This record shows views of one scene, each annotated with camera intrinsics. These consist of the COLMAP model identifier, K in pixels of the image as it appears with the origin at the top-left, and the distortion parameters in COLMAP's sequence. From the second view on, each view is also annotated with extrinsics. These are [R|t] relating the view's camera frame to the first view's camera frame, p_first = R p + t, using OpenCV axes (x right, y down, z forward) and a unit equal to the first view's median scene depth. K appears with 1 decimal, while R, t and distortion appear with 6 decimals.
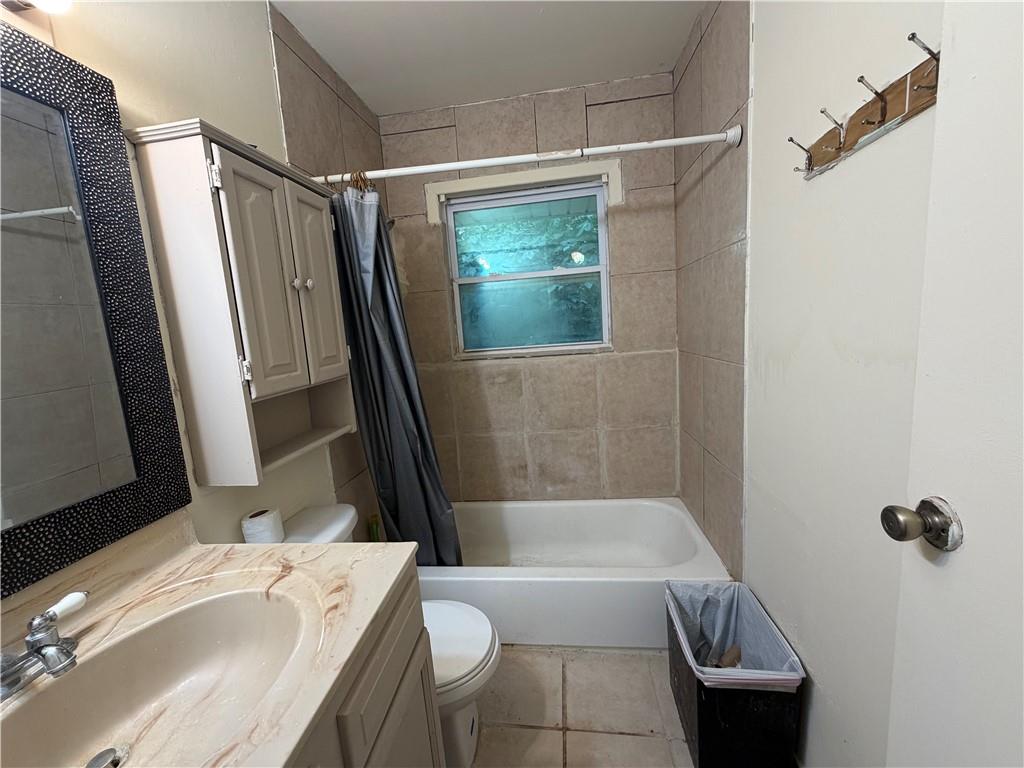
lens RADIAL K [[410.0, 0, 509.2], [0, 410.0, 382.5], [0, 0, 1]] dist [0.000634, -0.000210]
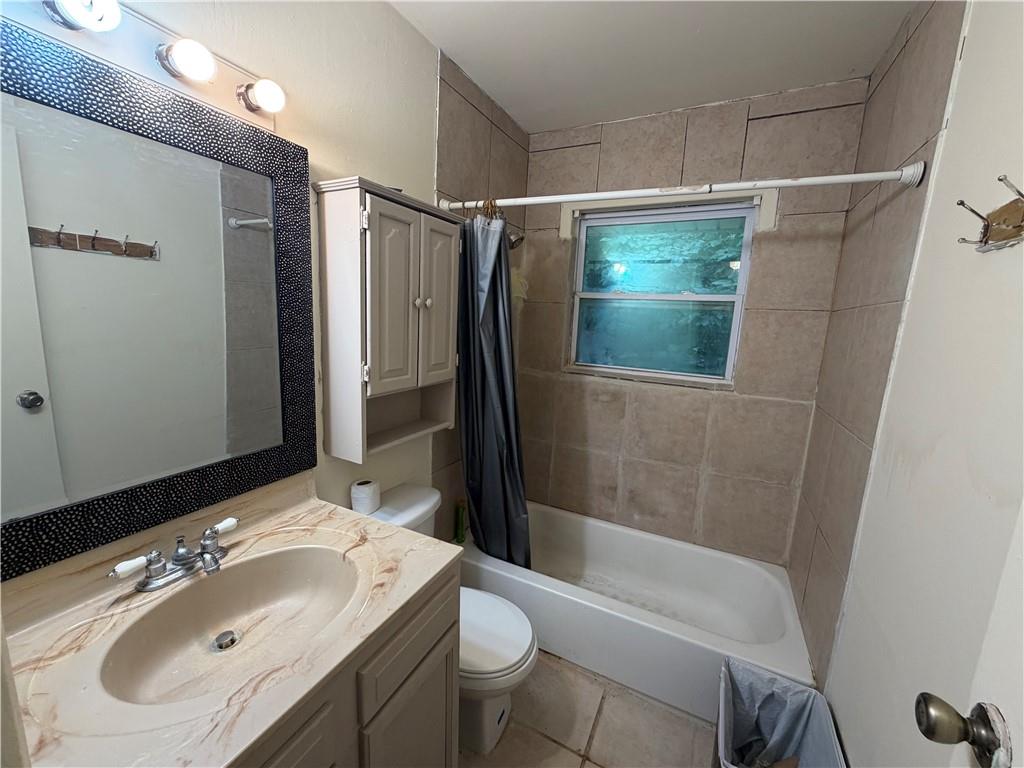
lens RADIAL K [[410.0, 0, 509.2], [0, 410.0, 382.7], [0, 0, 1]] dist [0.000634, -0.000210]
pose [[0.933448, 0.170708, -0.315489, 0.114976], [-0.162268, 0.985320, 0.053041, -0.095581], [0.319912, 0.001682, 0.947446, -0.031354]]
